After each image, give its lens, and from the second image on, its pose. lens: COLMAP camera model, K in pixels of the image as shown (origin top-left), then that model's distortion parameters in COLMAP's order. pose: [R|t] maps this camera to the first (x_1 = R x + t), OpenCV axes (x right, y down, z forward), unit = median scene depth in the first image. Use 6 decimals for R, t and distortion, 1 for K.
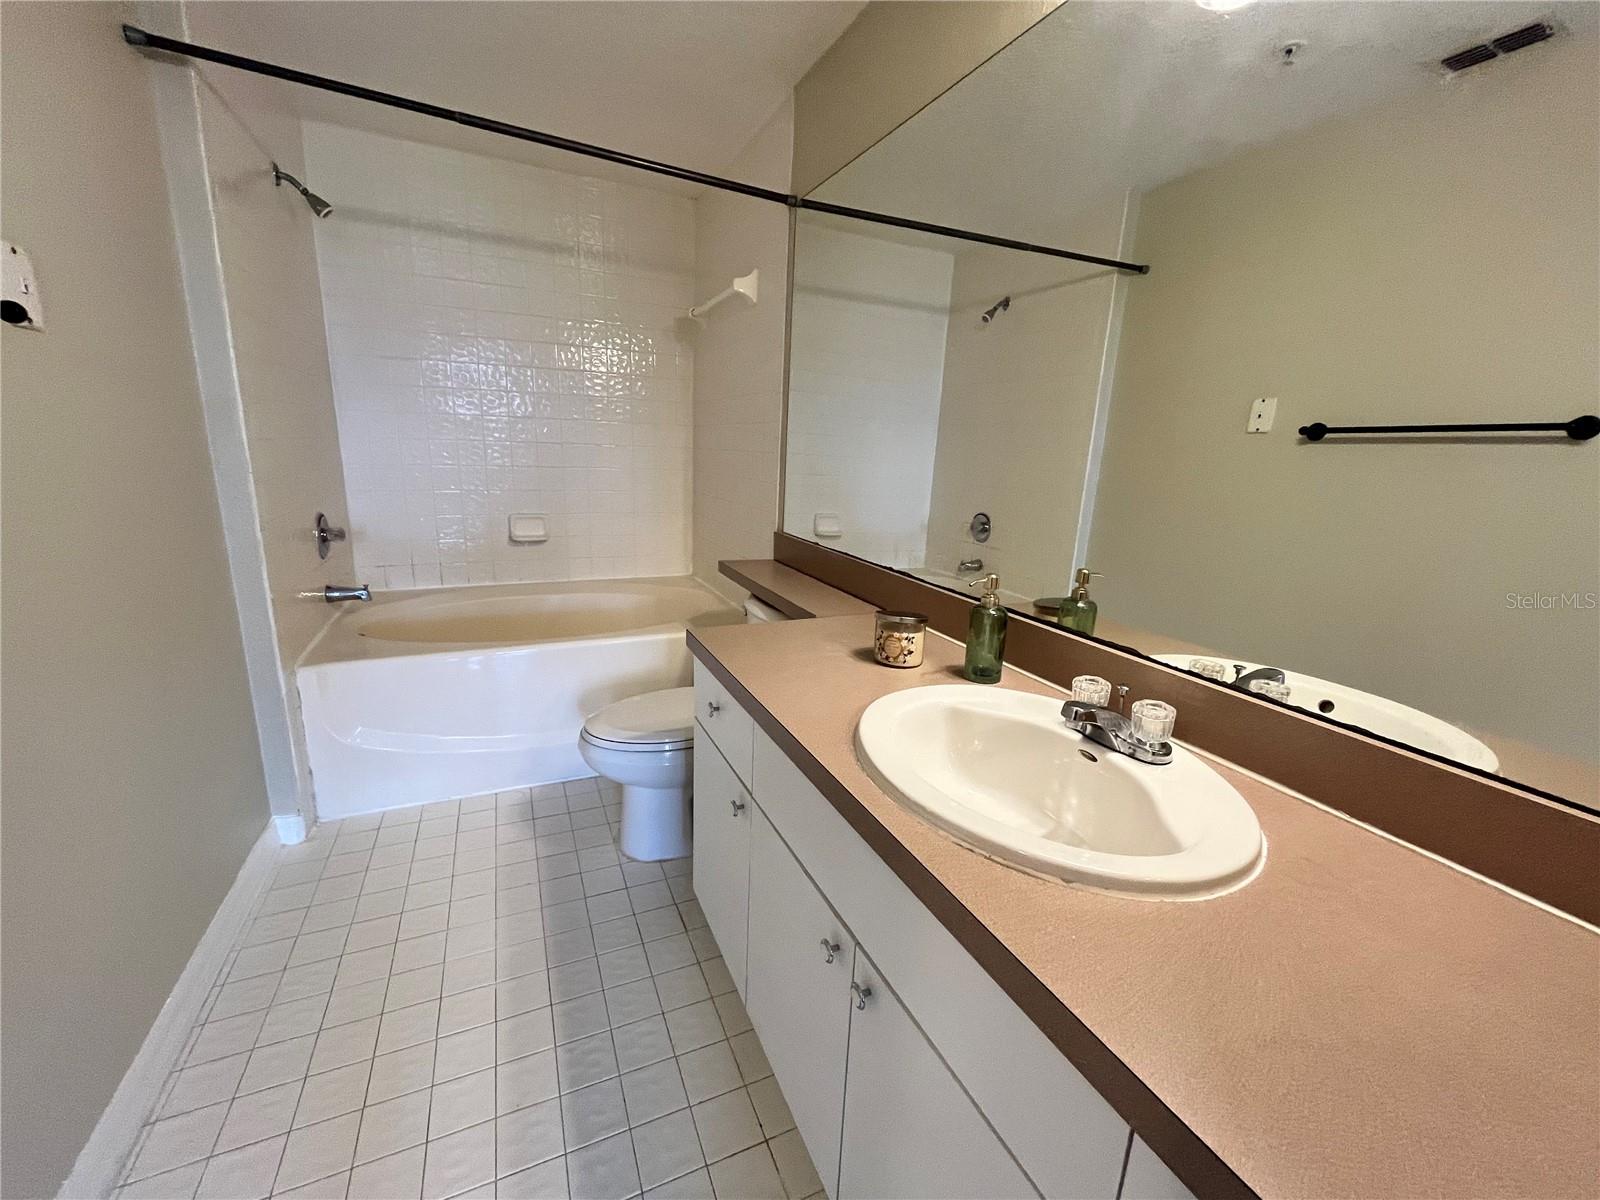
lens RADIAL K [[648.7, 0, 796.2], [0, 648.7, 600.8], [0, 0, 1]] dist [-0.002769, 0.000038]
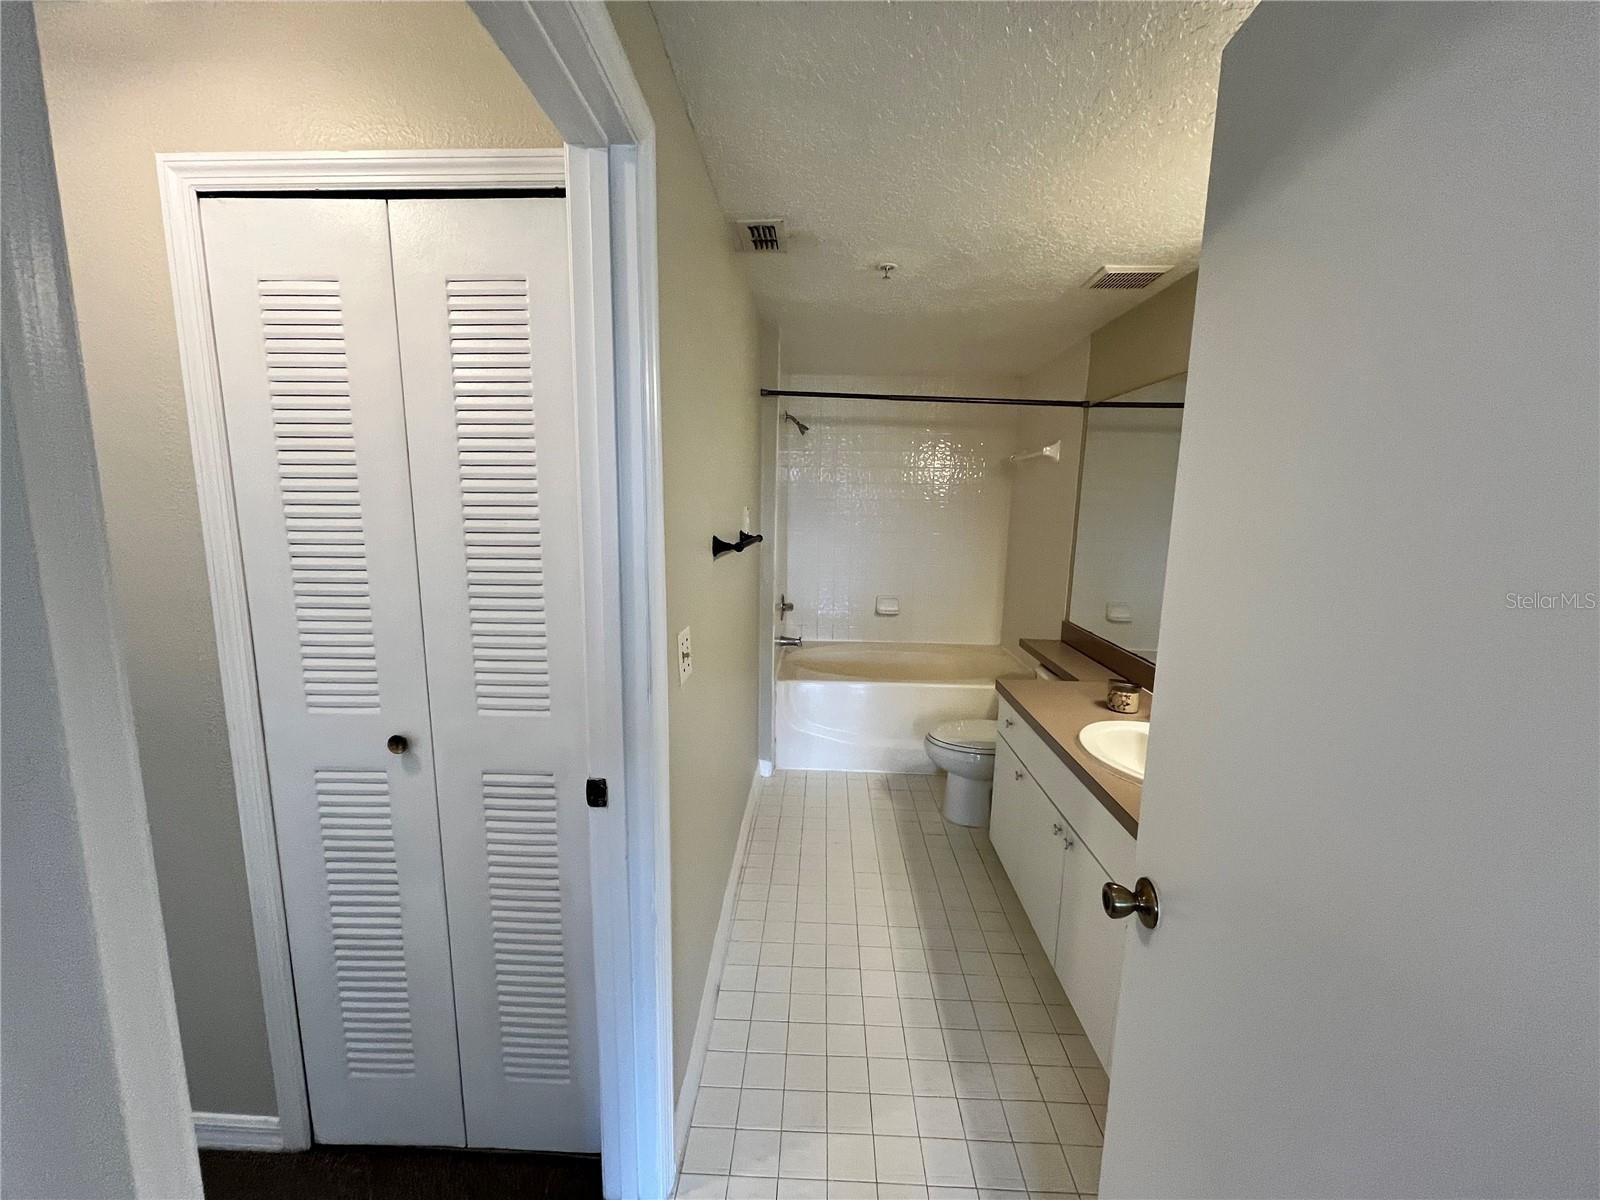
lens RADIAL K [[648.7, 0, 796.2], [0, 648.7, 600.8], [0, 0, 1]] dist [-0.002769, 0.000038]
pose [[0.893899, 0.048520, -0.445635, 0.113947], [-0.089965, 0.993316, -0.072310, 0.007213], [0.439148, 0.104729, 0.892290, -0.791554]]
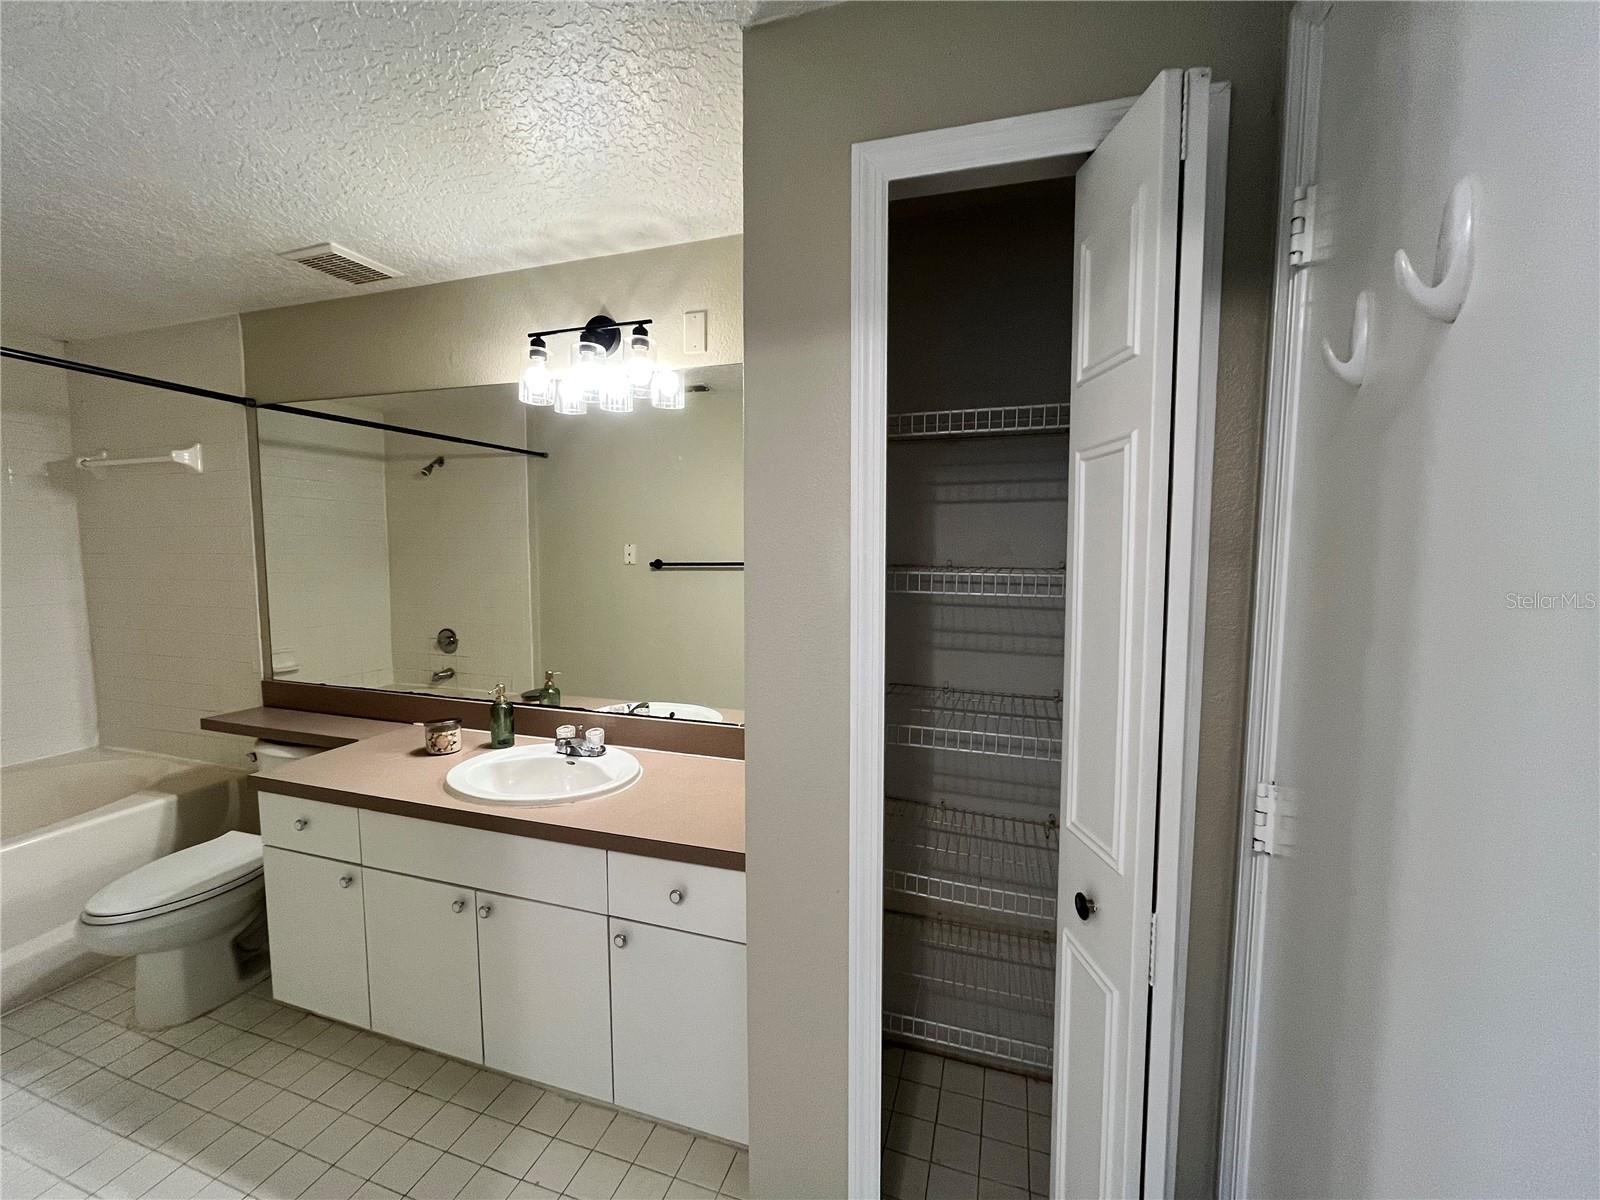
lens RADIAL K [[648.3, 0, 804.7], [0, 648.3, 598.7], [0, 0, 1]] dist [-0.003857, -0.000350]
pose [[0.669394, -0.100793, 0.736038, -0.311475], [0.195231, 0.979797, -0.043380, -0.024374], [-0.716796, 0.172736, 0.675549, -0.614508]]
